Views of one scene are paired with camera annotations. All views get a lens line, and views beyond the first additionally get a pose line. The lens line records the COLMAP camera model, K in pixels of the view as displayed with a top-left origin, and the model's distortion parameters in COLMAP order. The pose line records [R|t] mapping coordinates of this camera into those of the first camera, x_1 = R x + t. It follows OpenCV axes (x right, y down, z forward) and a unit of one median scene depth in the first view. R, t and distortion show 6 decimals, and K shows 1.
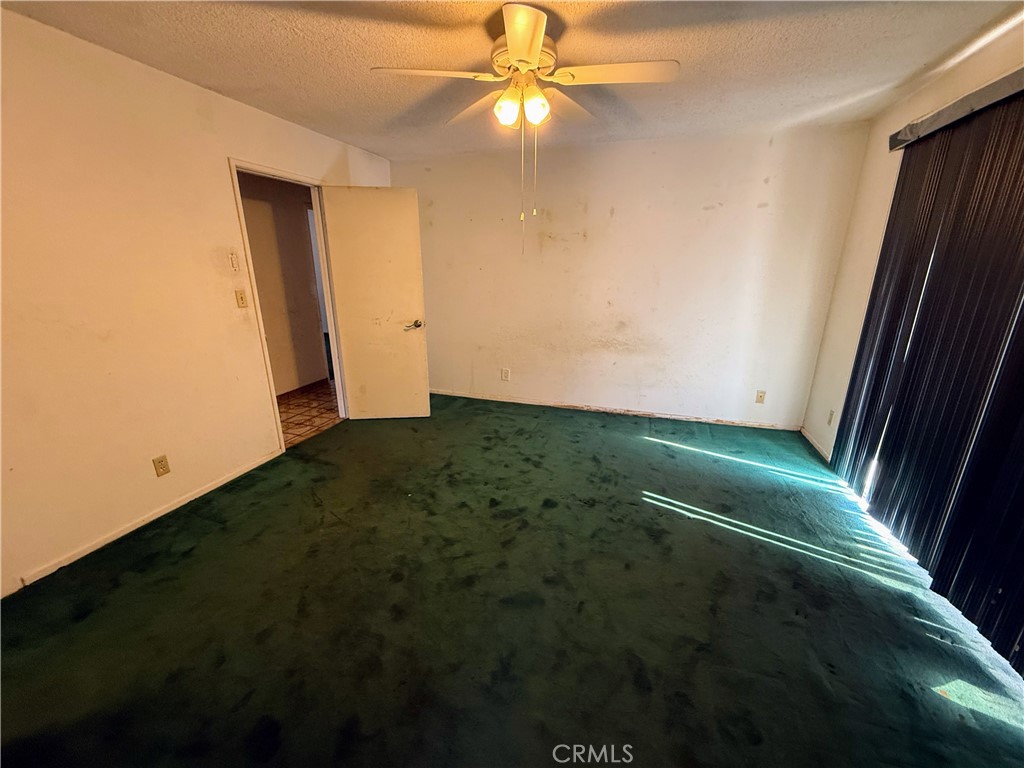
lens RADIAL K [[408.5, 0, 513.9], [0, 408.5, 386.4], [0, 0, 1]] dist [-0.001792, 0.000646]
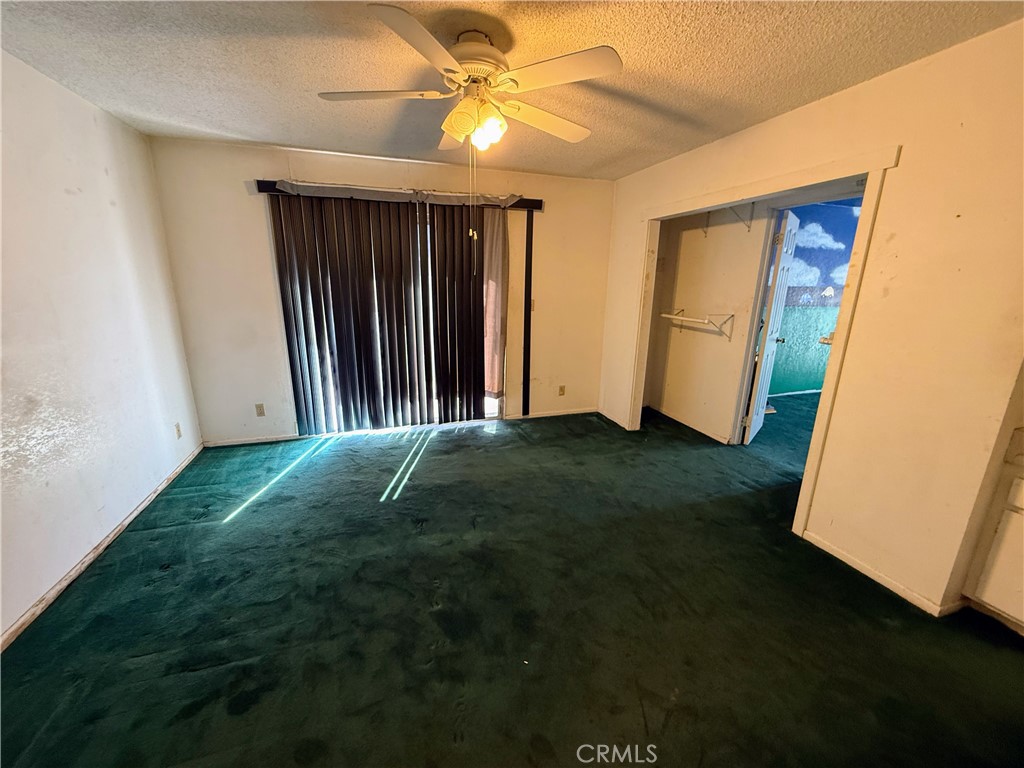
lens RADIAL K [[408.5, 0, 512.7], [0, 408.5, 383.1], [0, 0, 1]] dist [-0.001792, 0.000646]
pose [[-0.577970, -0.210512, 0.788439, -0.543310], [0.217947, 0.891242, 0.397728, -0.298792], [-0.786416, 0.401713, -0.469230, 0.959576]]
